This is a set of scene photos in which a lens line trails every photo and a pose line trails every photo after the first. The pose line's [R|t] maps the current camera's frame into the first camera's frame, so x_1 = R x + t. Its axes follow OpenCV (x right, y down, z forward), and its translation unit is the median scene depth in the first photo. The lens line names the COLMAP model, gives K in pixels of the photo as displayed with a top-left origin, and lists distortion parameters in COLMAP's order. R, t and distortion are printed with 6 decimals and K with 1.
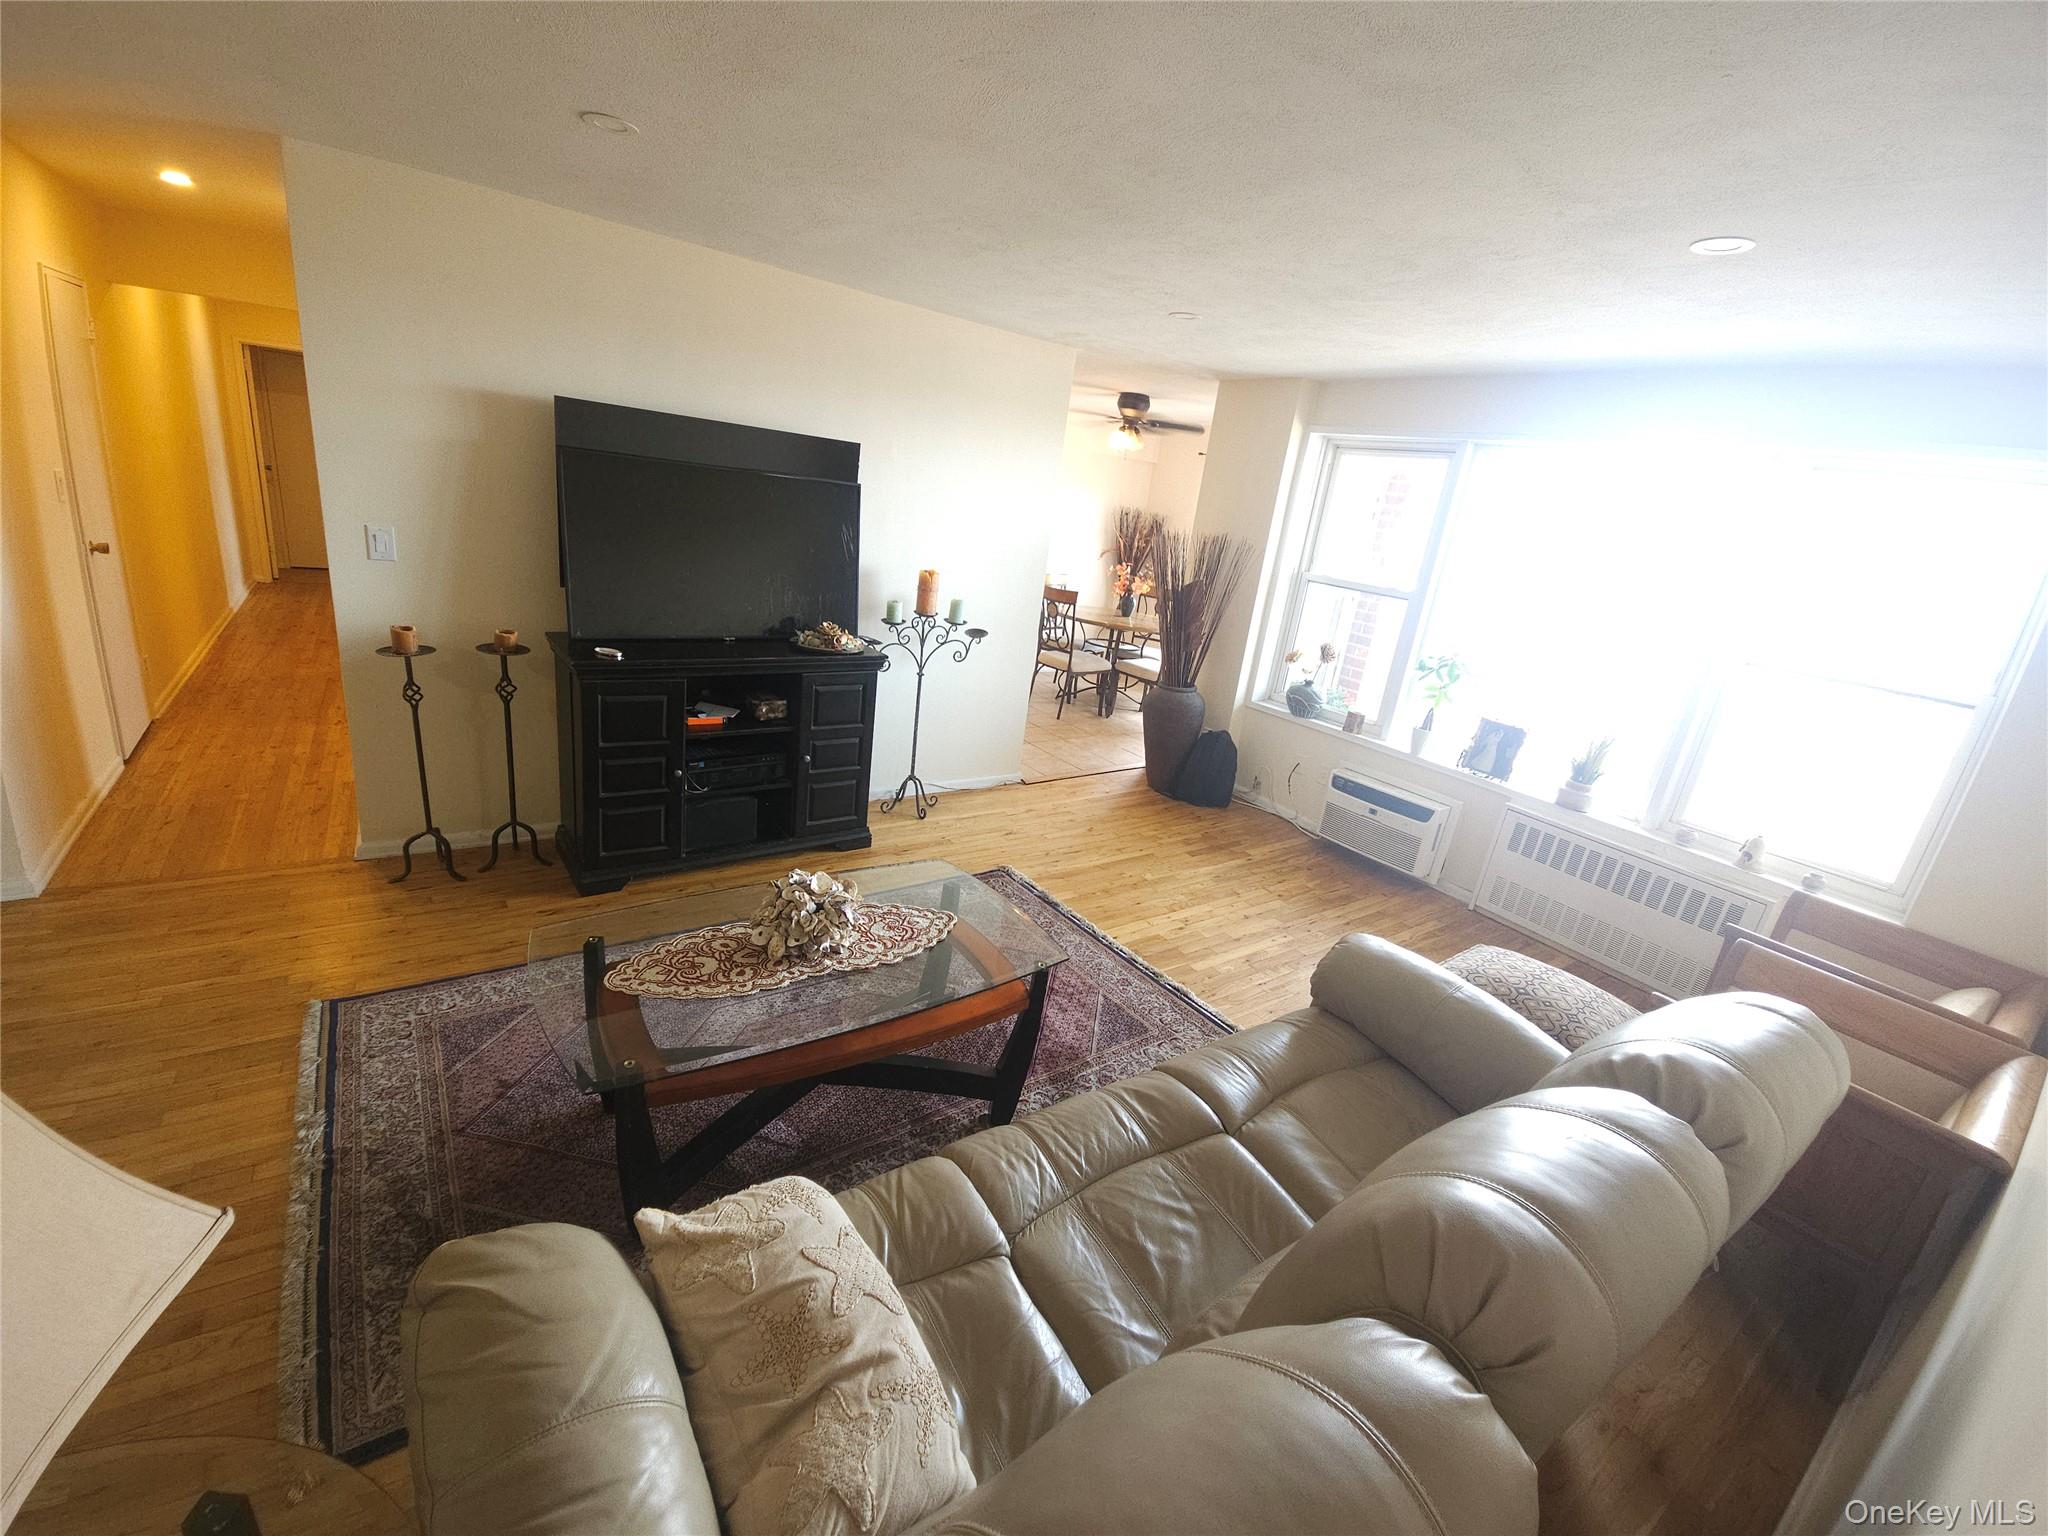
lens RADIAL K [[841.2, 0, 1019.3], [0, 841.2, 746.2], [0, 0, 1]] dist [0.019335, -0.013204]
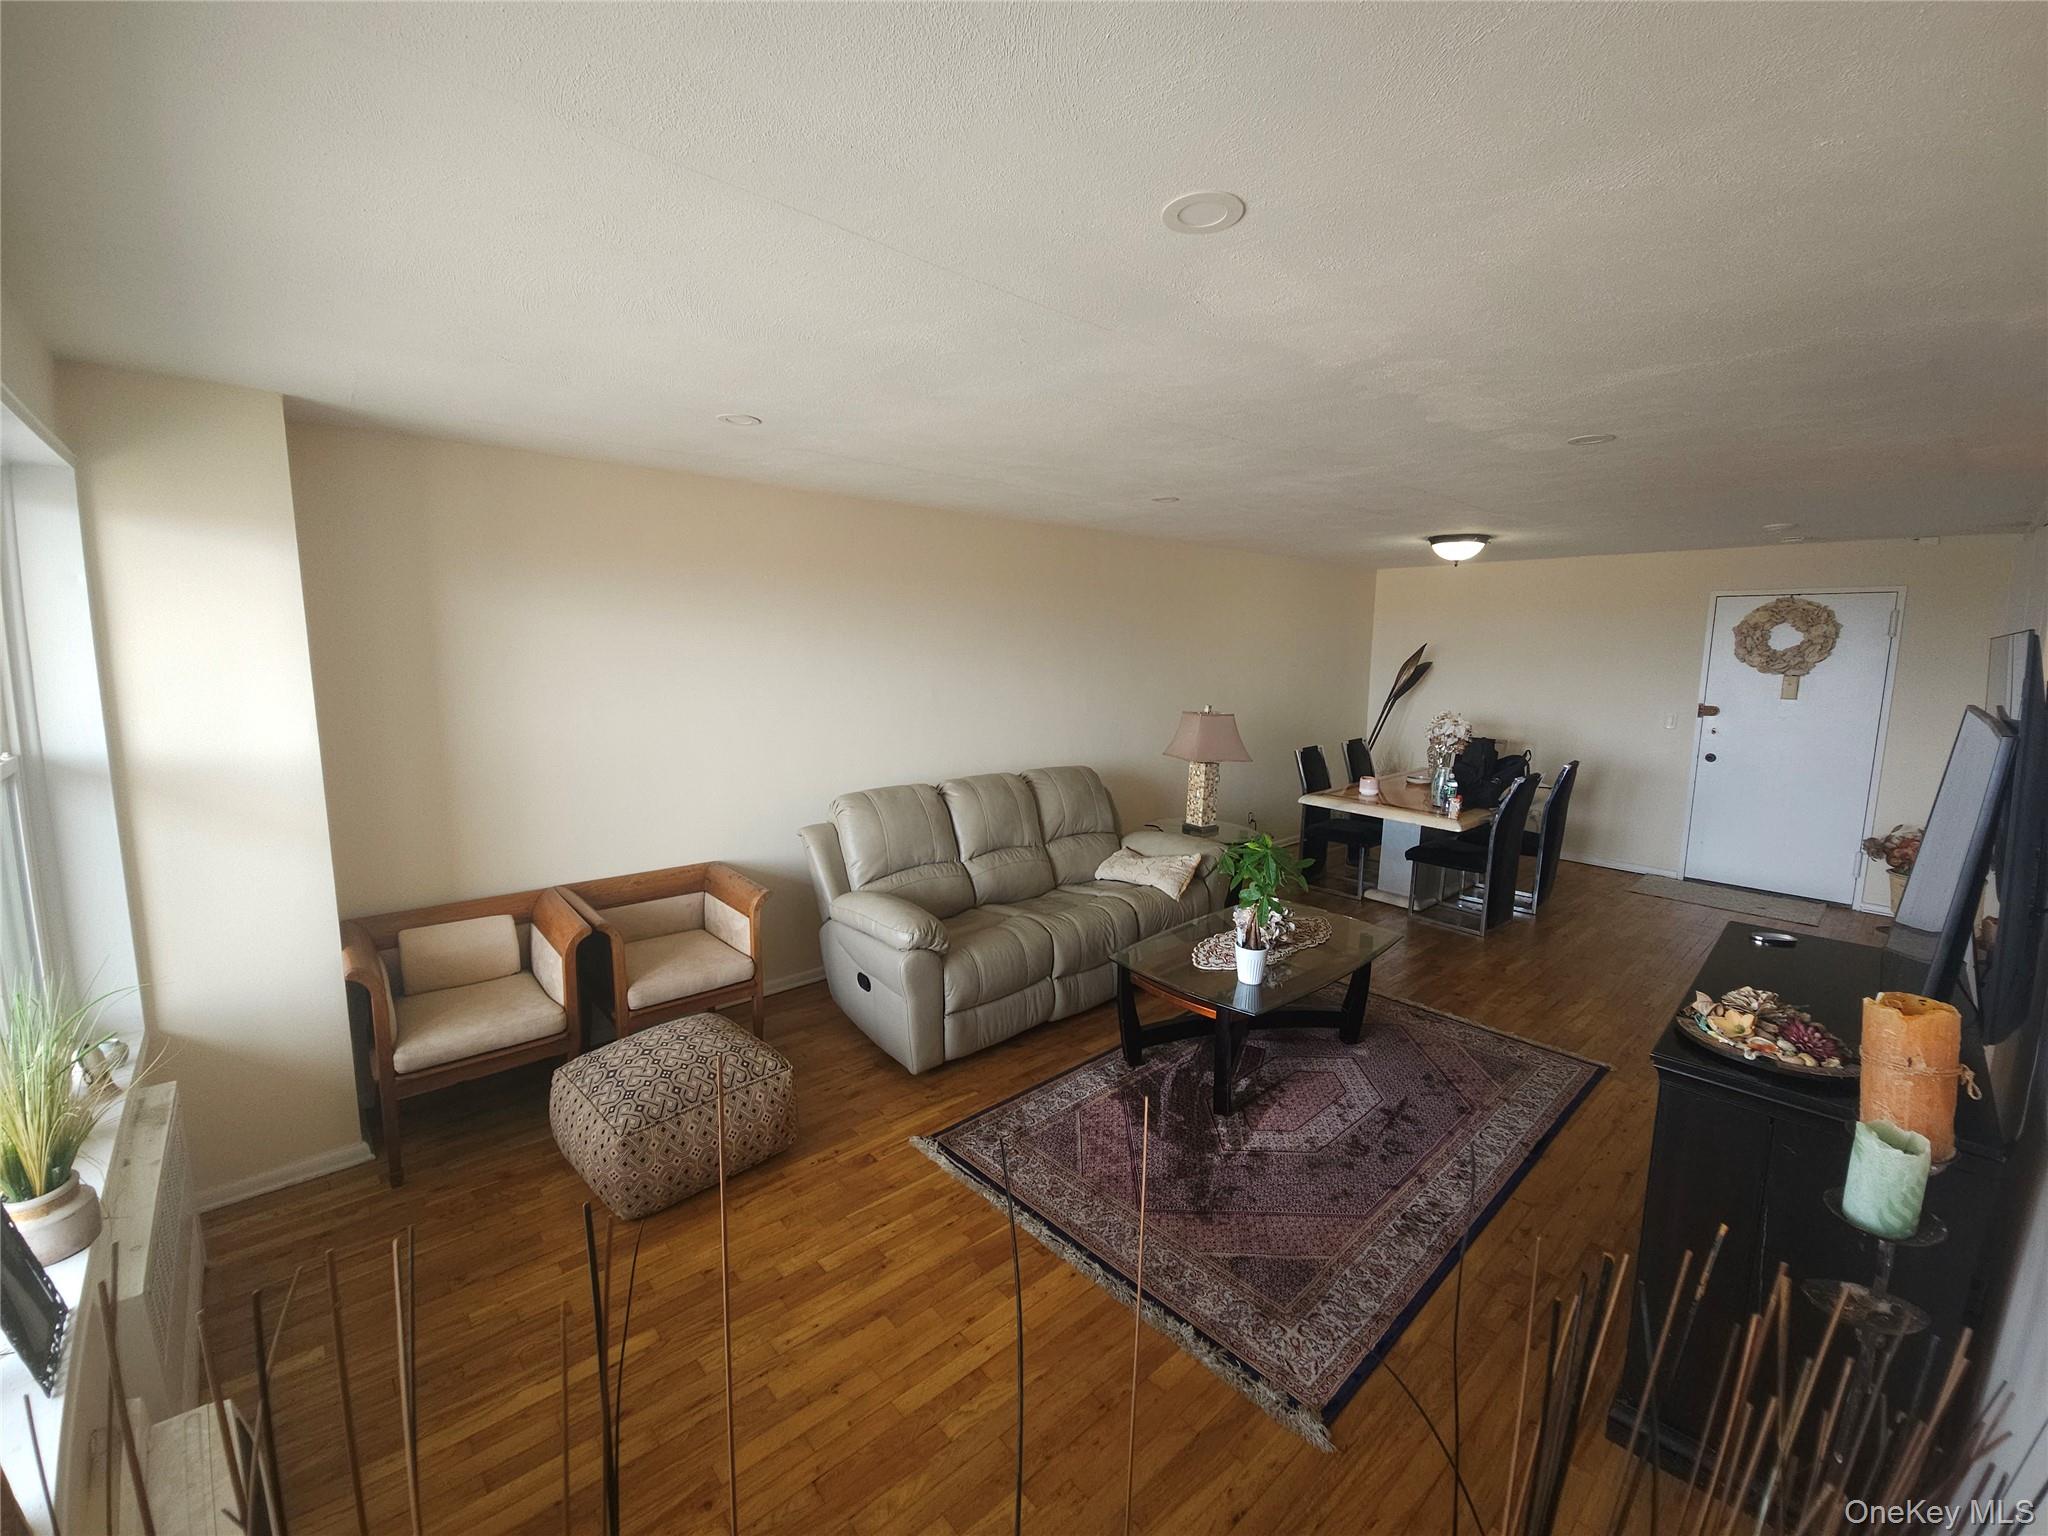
lens RADIAL K [[838.4, 0, 1018.9], [0, 838.4, 757.6], [0, 0, 1]] dist [0.002766, -0.000095]
pose [[-0.984022, -0.118086, -0.133254, 0.251185], [-0.162627, 0.900774, 0.402689, -0.354840], [0.072479, 0.417926, -0.905585, 1.216968]]
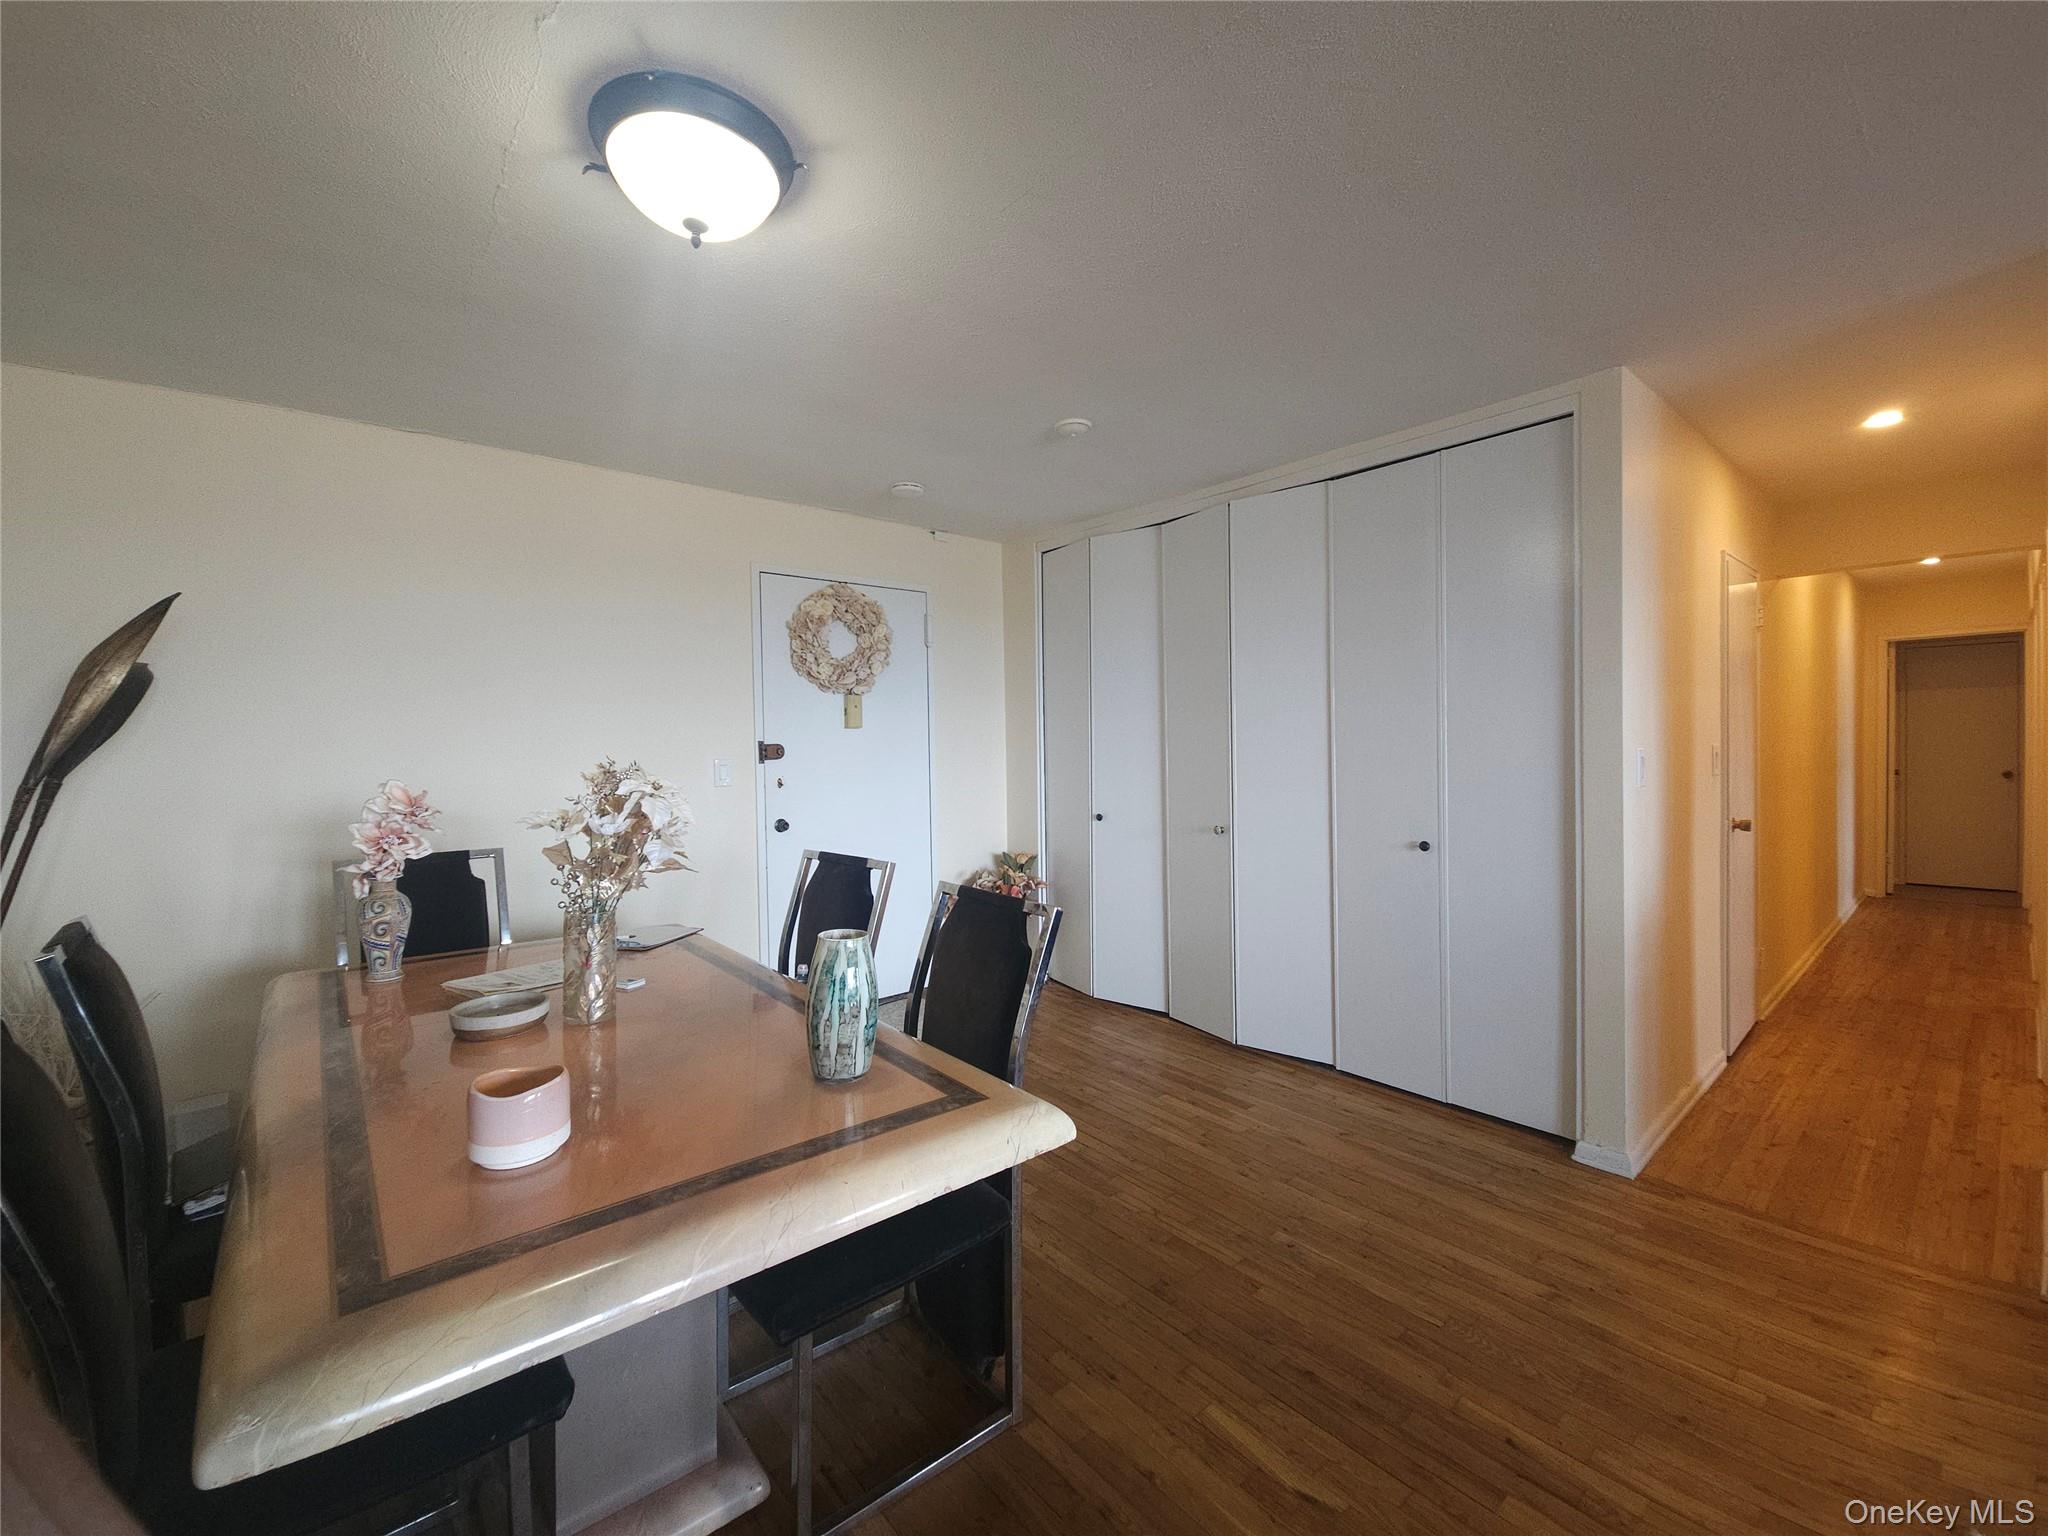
lens RADIAL K [[836.7, 0, 1013.3], [0, 836.7, 761.6], [0, 0, 1]] dist [0.021801, -0.018539]
pose [[0.084506, -0.106336, -0.990733, -0.195350], [-0.264140, 0.956327, -0.125173, 0.027260], [0.960775, 0.272270, 0.052727, 0.134275]]
